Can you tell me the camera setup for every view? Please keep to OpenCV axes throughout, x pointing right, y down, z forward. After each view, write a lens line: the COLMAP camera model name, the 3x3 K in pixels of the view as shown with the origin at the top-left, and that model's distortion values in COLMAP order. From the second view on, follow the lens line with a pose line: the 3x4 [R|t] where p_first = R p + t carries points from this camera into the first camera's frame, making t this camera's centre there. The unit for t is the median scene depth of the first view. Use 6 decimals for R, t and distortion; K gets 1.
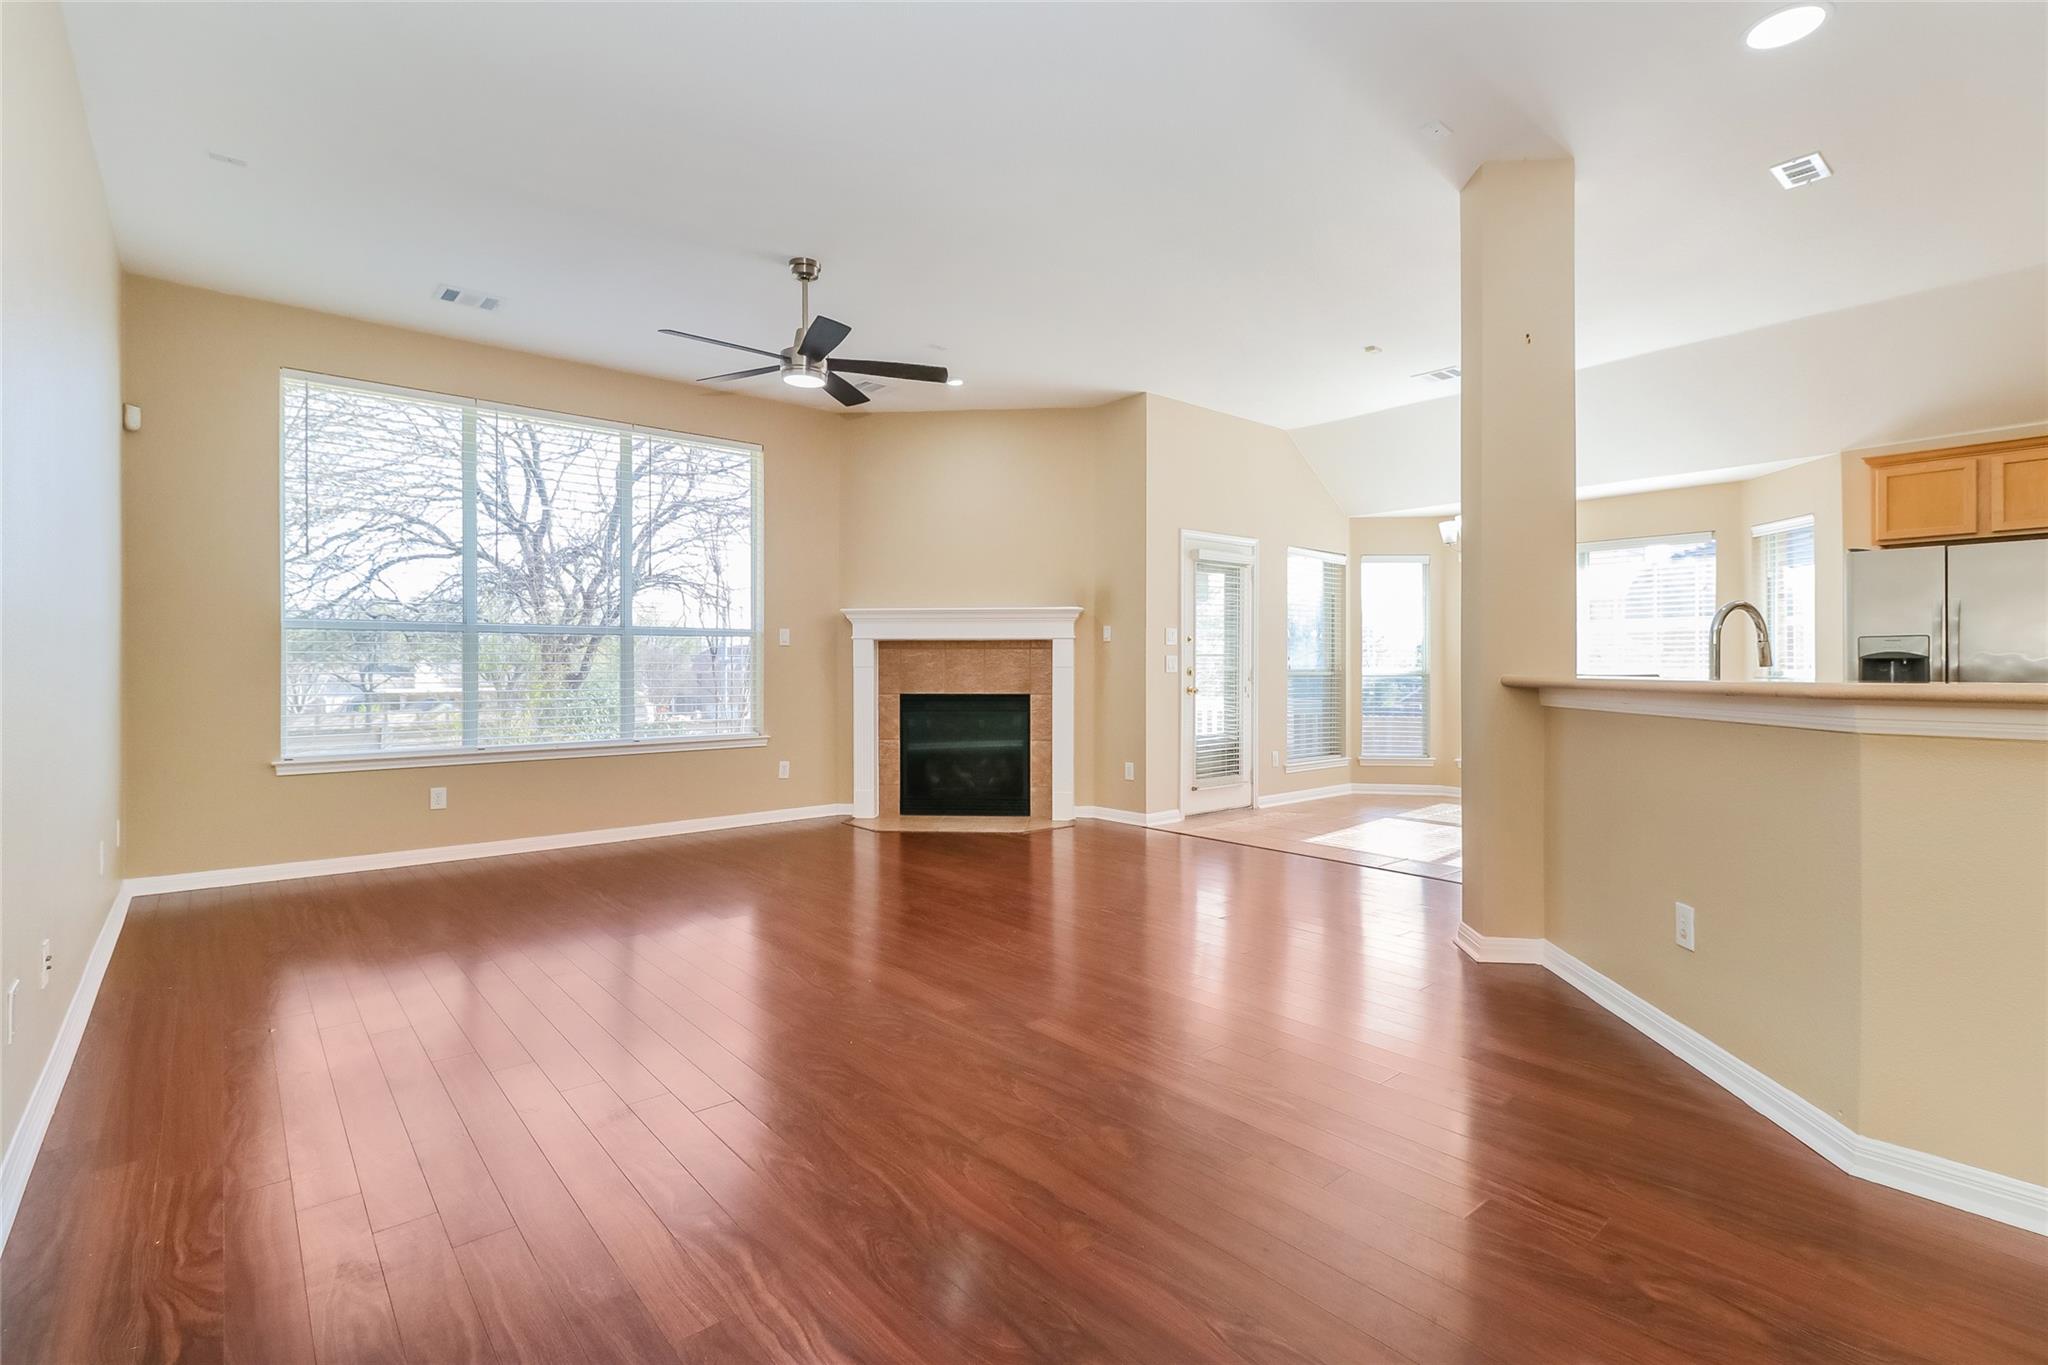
lens RADIAL K [[946.0, 0, 1024.7], [0, 946.0, 673.7], [0, 0, 1]] dist [0.004543, -0.000632]
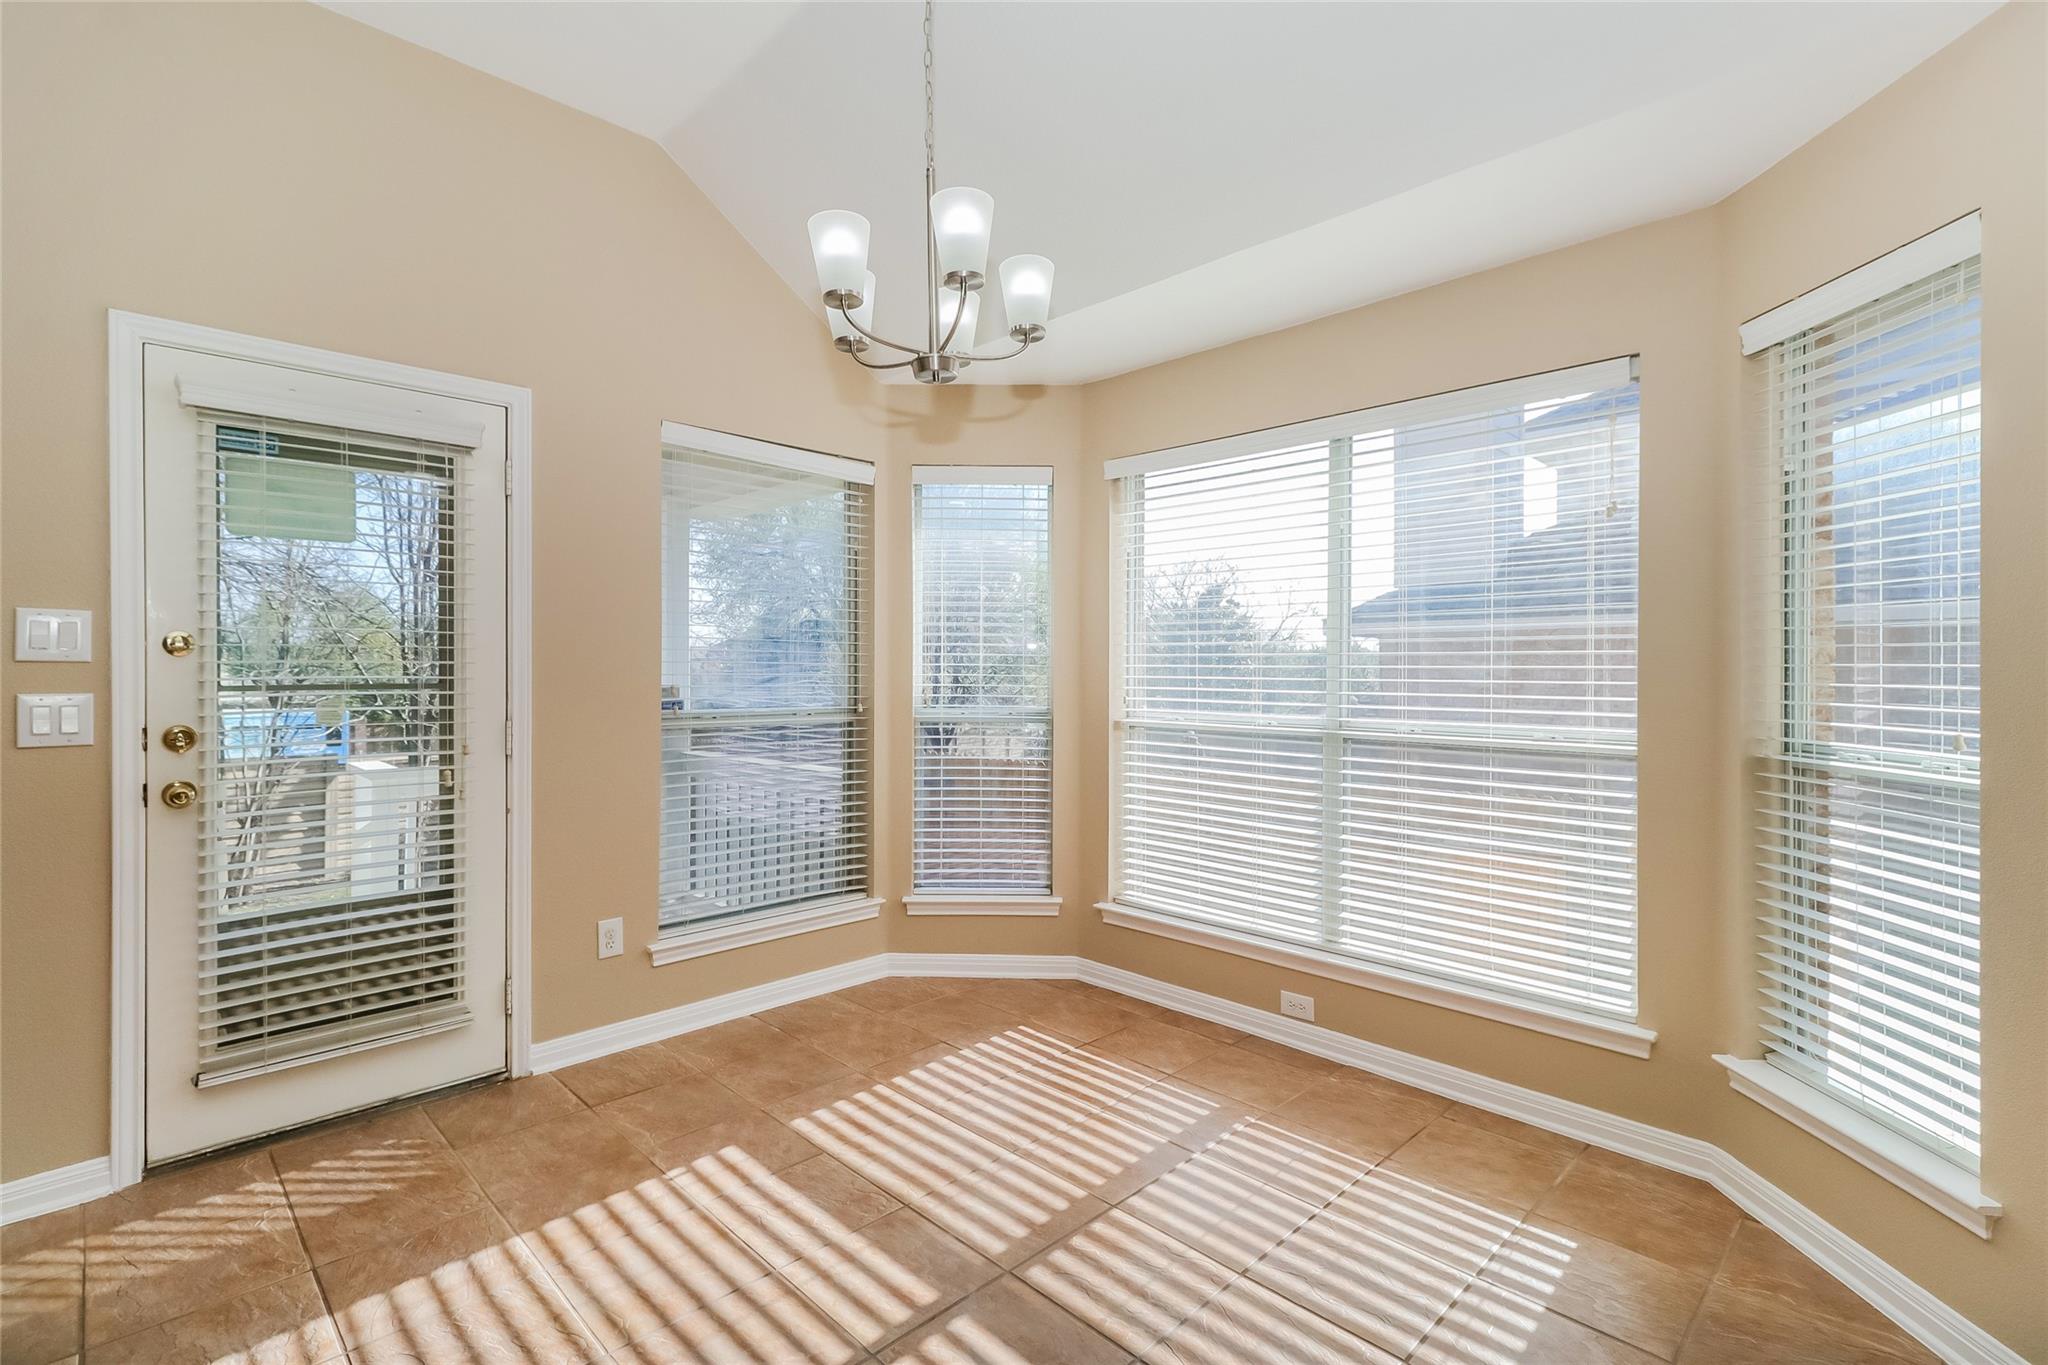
lens RADIAL K [[946.0, 0, 1030.2], [0, 946.0, 679.7], [0, 0, 1]] dist [0.004543, -0.000632]
pose [[0.997843, -0.001894, 0.065624, 0.426082], [0.001818, 0.999998, 0.001224, -0.021373], [-0.065626, -0.001102, 0.997844, 0.591755]]
